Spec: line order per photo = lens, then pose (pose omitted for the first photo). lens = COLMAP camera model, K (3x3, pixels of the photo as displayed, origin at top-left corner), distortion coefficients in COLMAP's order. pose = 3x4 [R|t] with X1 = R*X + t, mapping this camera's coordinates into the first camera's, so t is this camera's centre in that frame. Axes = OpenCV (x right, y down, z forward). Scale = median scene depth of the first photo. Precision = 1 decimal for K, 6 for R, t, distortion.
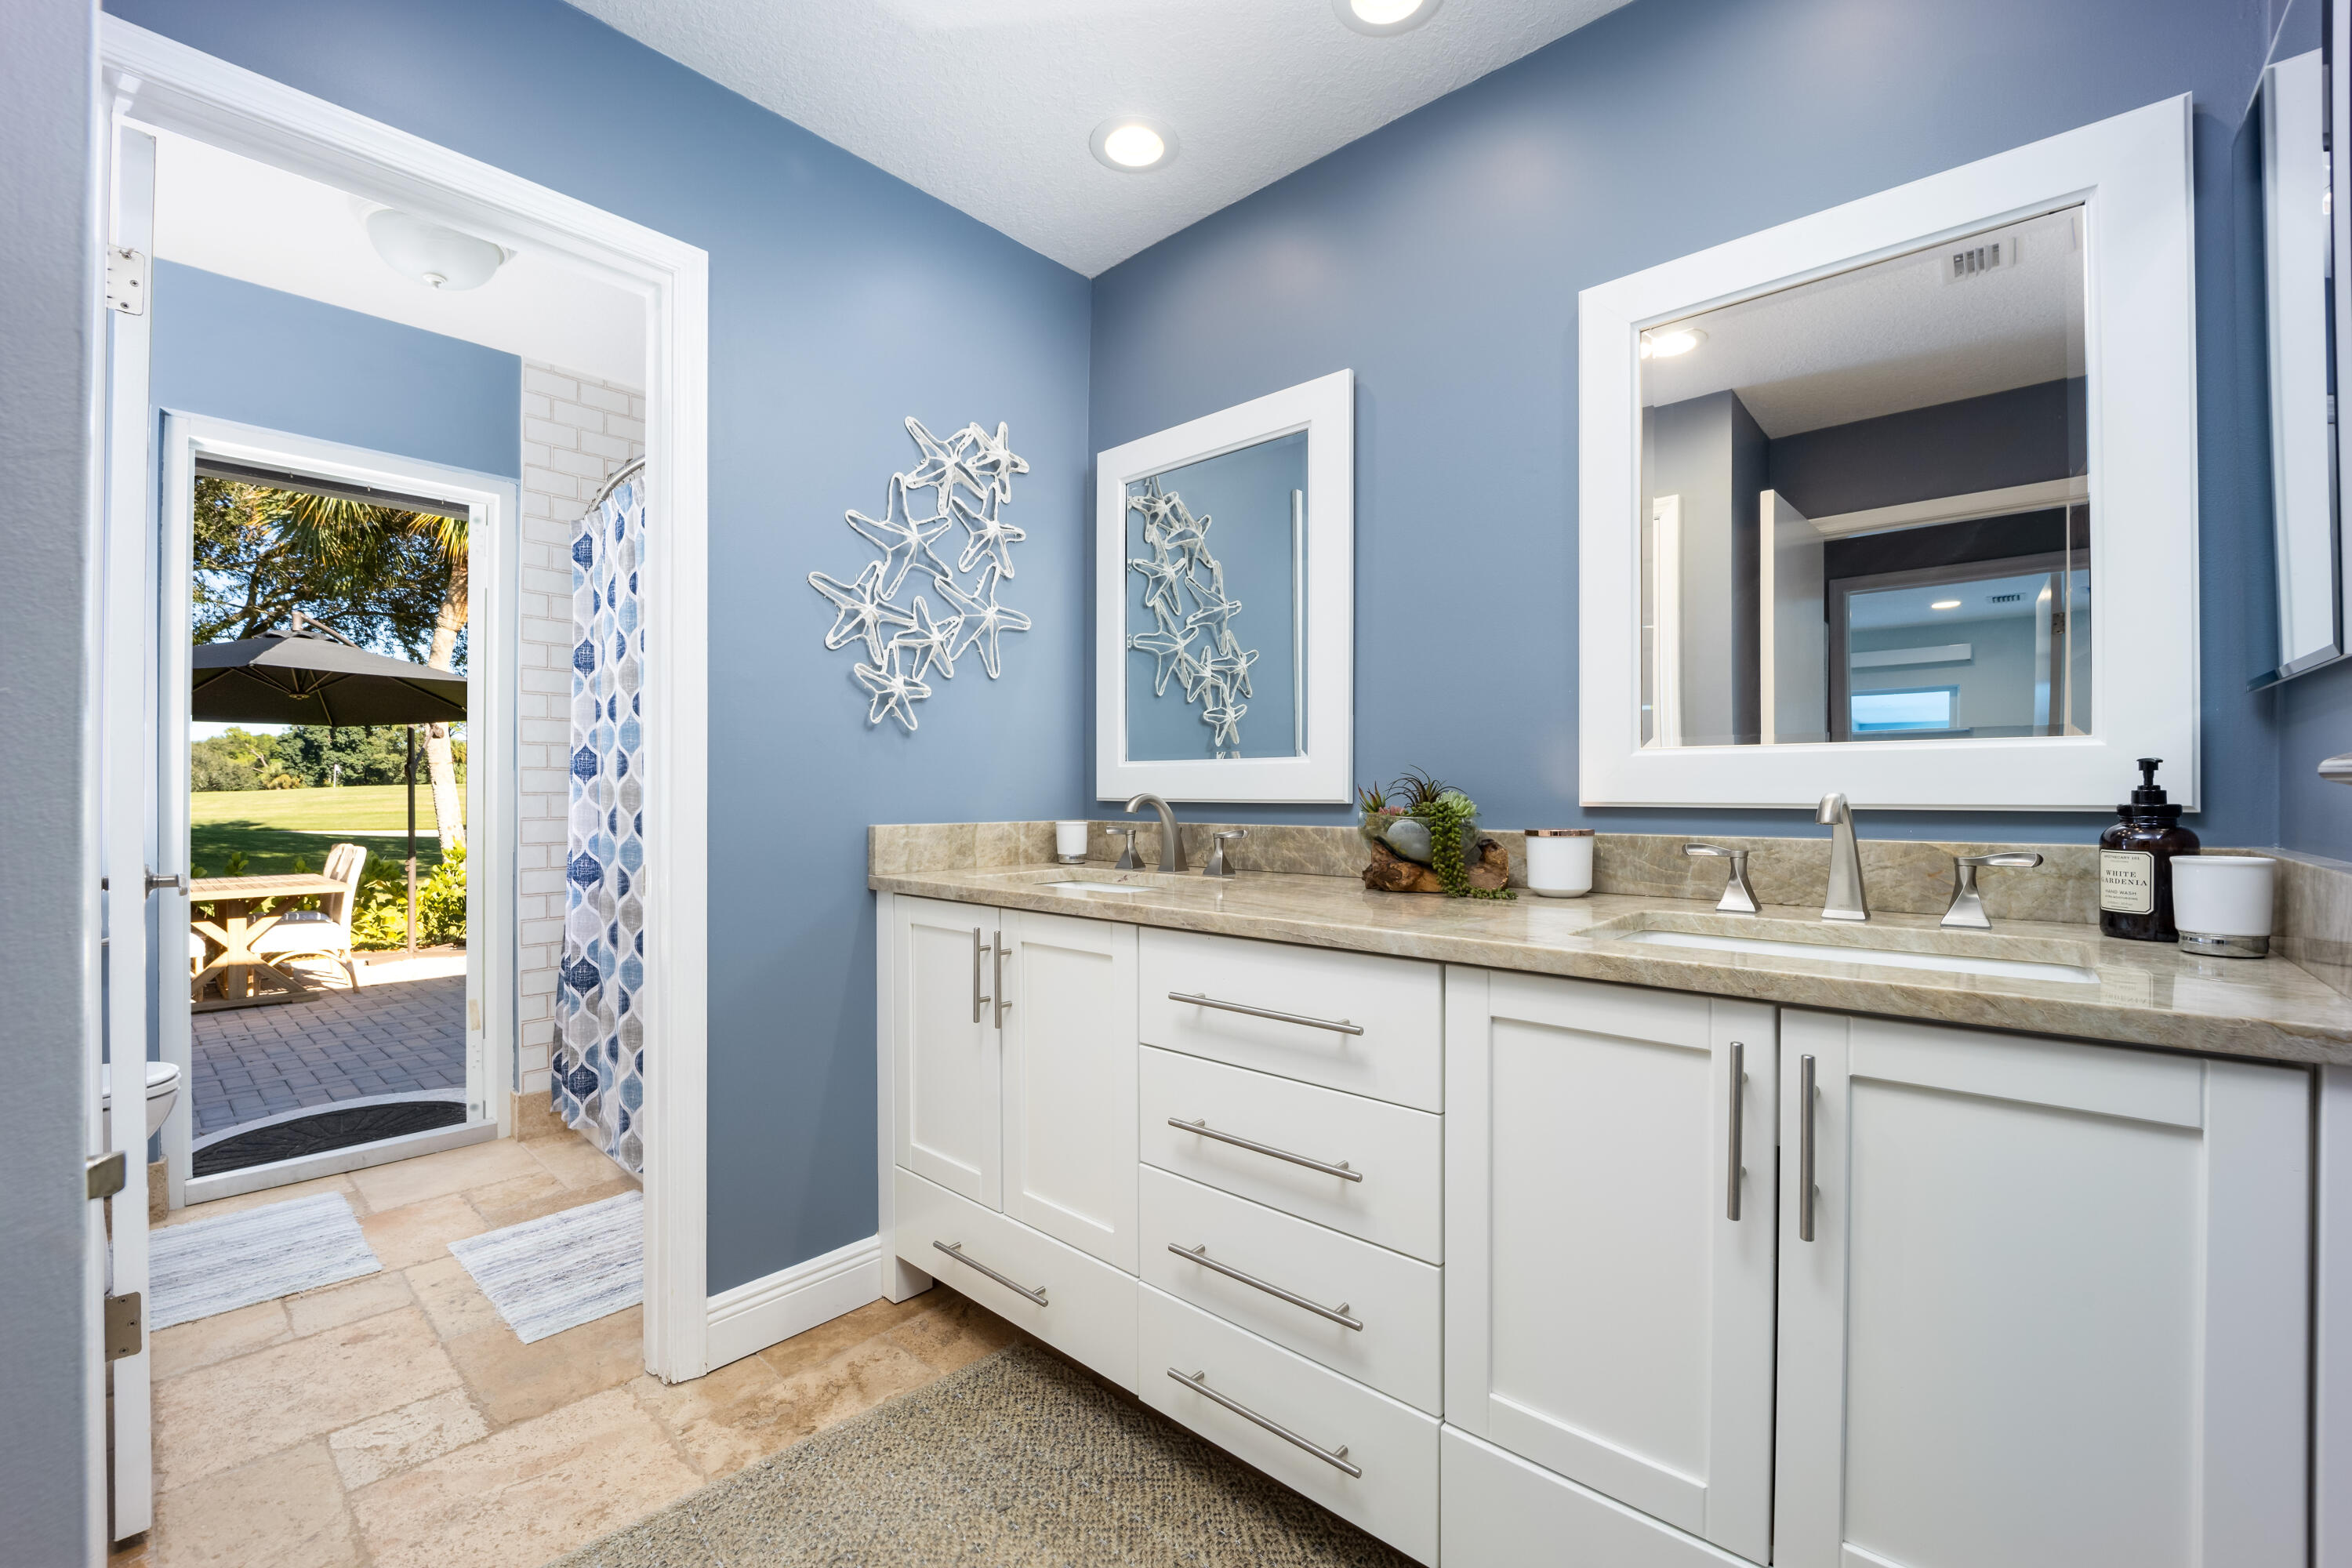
lens RADIAL K [[962.2, 0, 1134.0], [0, 962.2, 799.7], [0, 0, 1]] dist [0.001566, -0.002911]
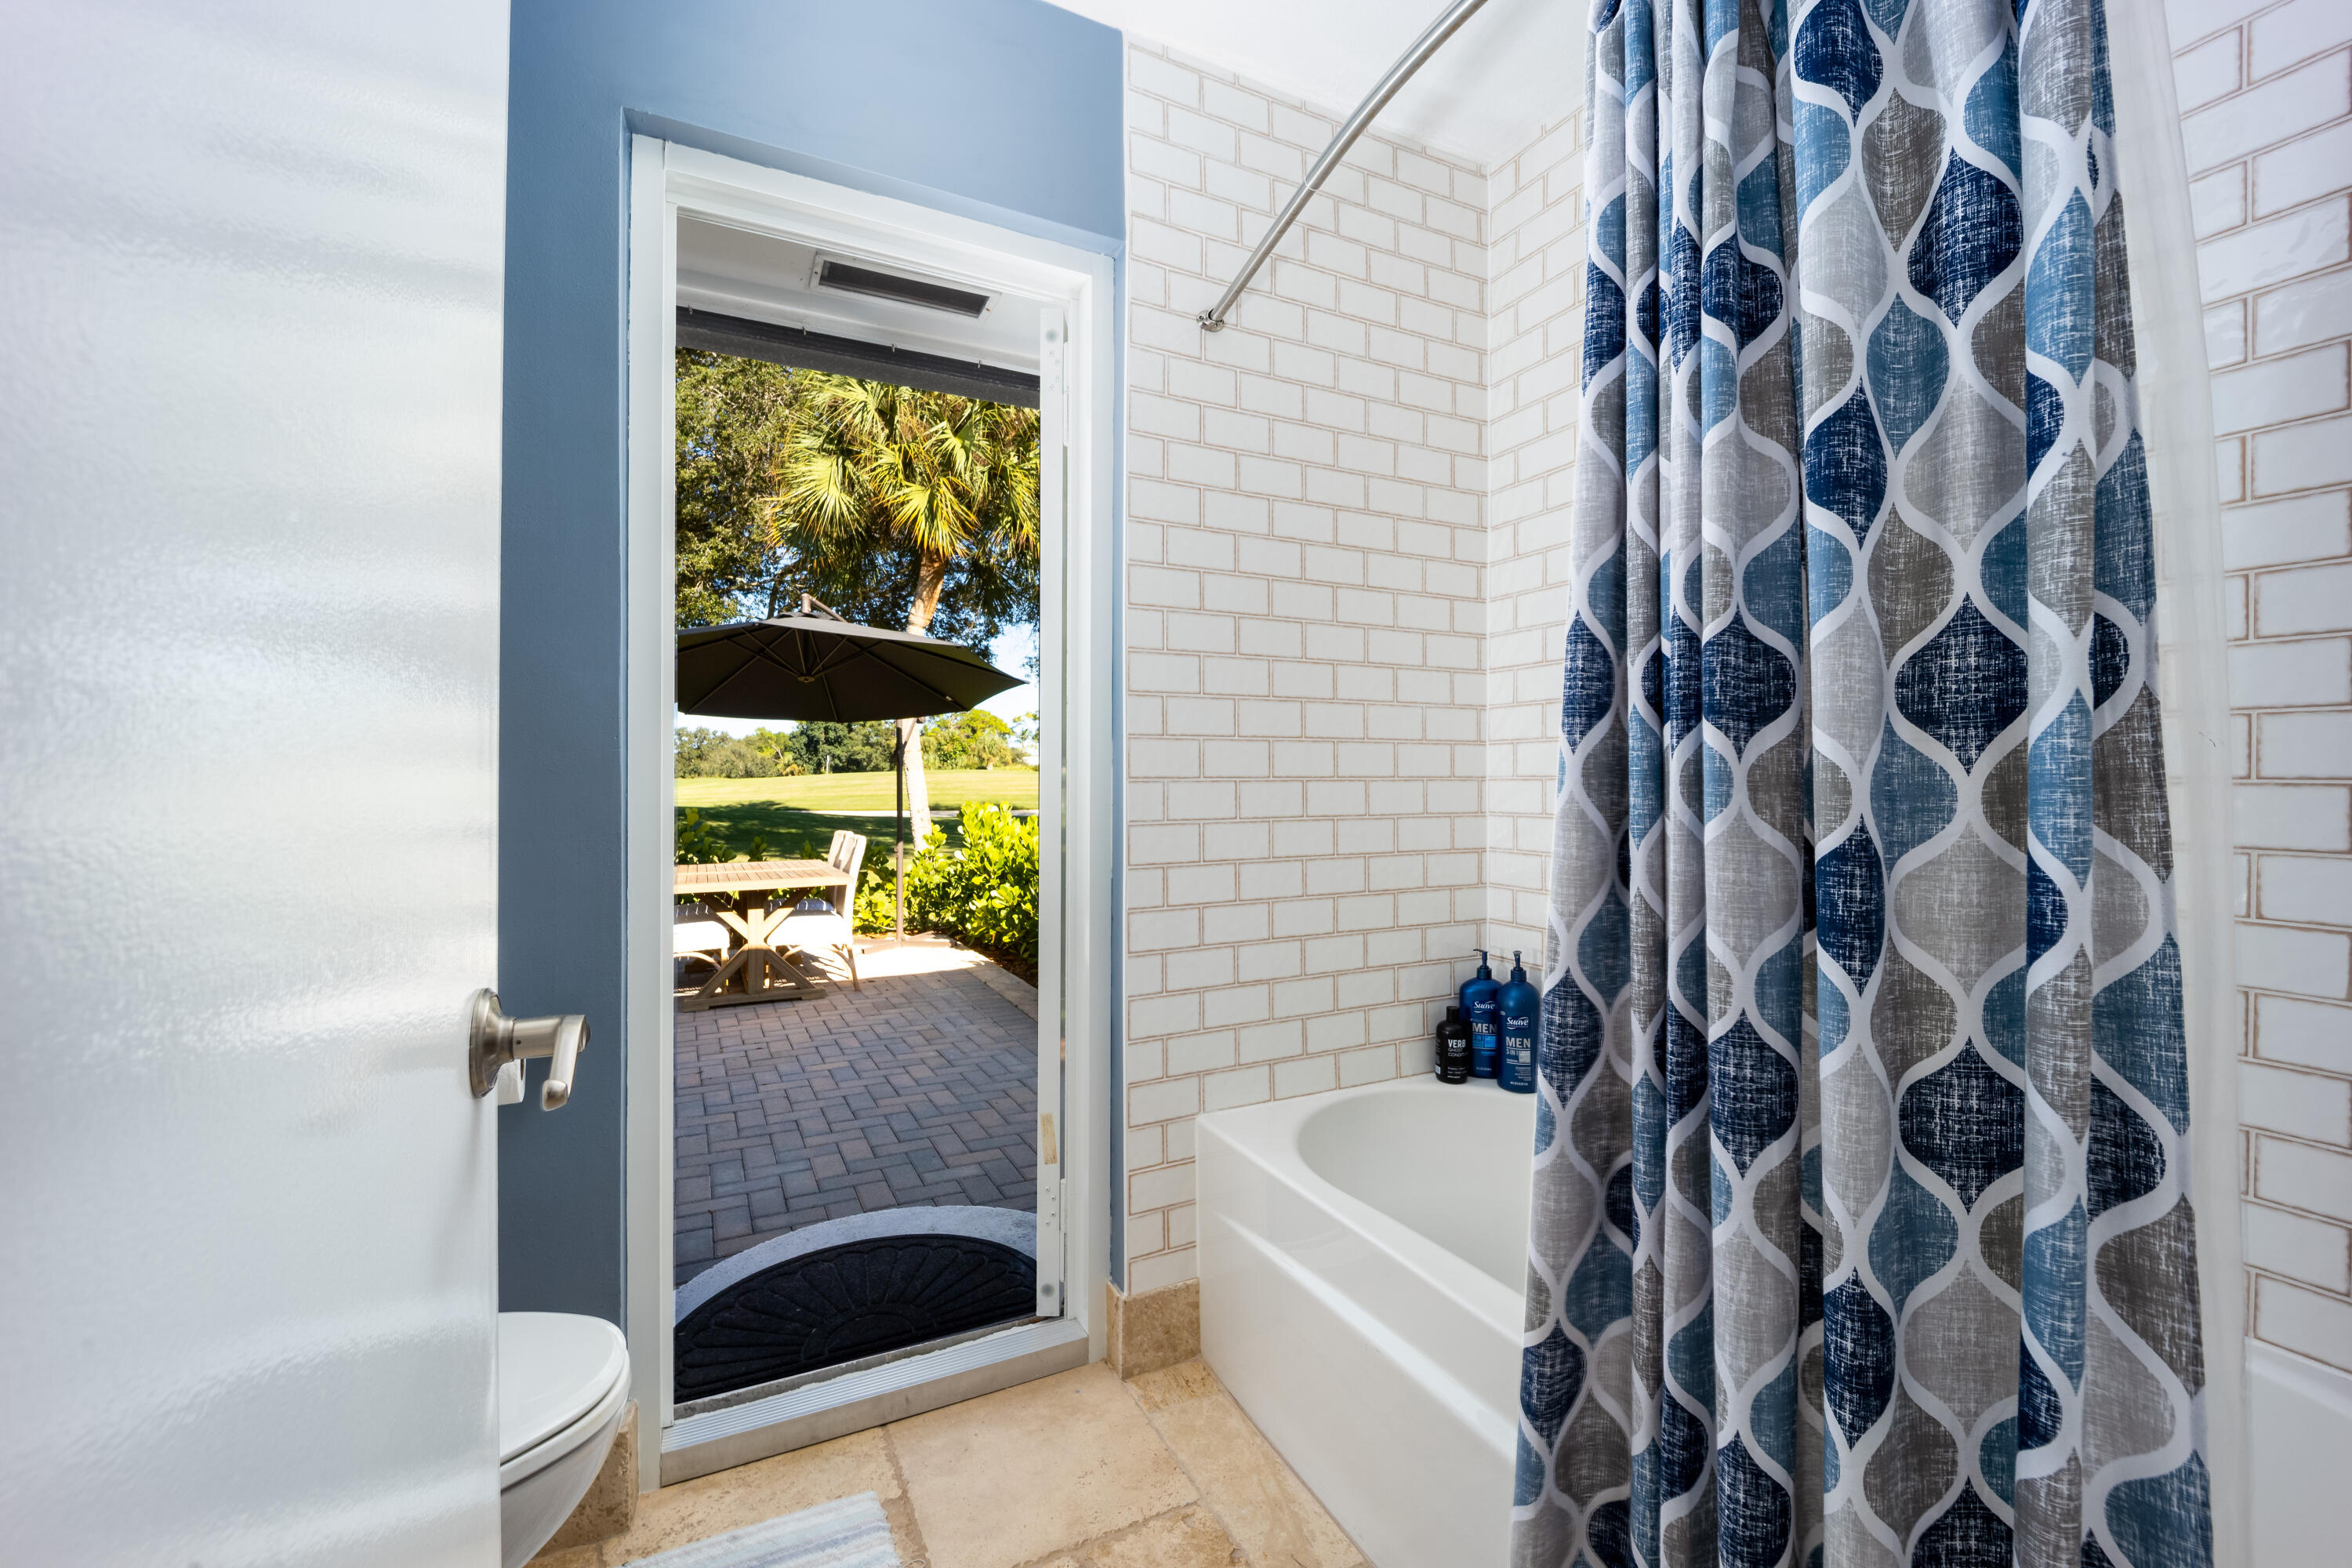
lens RADIAL K [[962.2, 0, 1178.4], [0, 962.2, 781.1], [0, 0, 1]] dist [0.001566, -0.002911]
pose [[0.941496, -0.003292, -0.337007, -0.194368], [0.002683, 0.999994, -0.002273, -0.001590], [0.337013, 0.001235, 0.941499, 0.218563]]
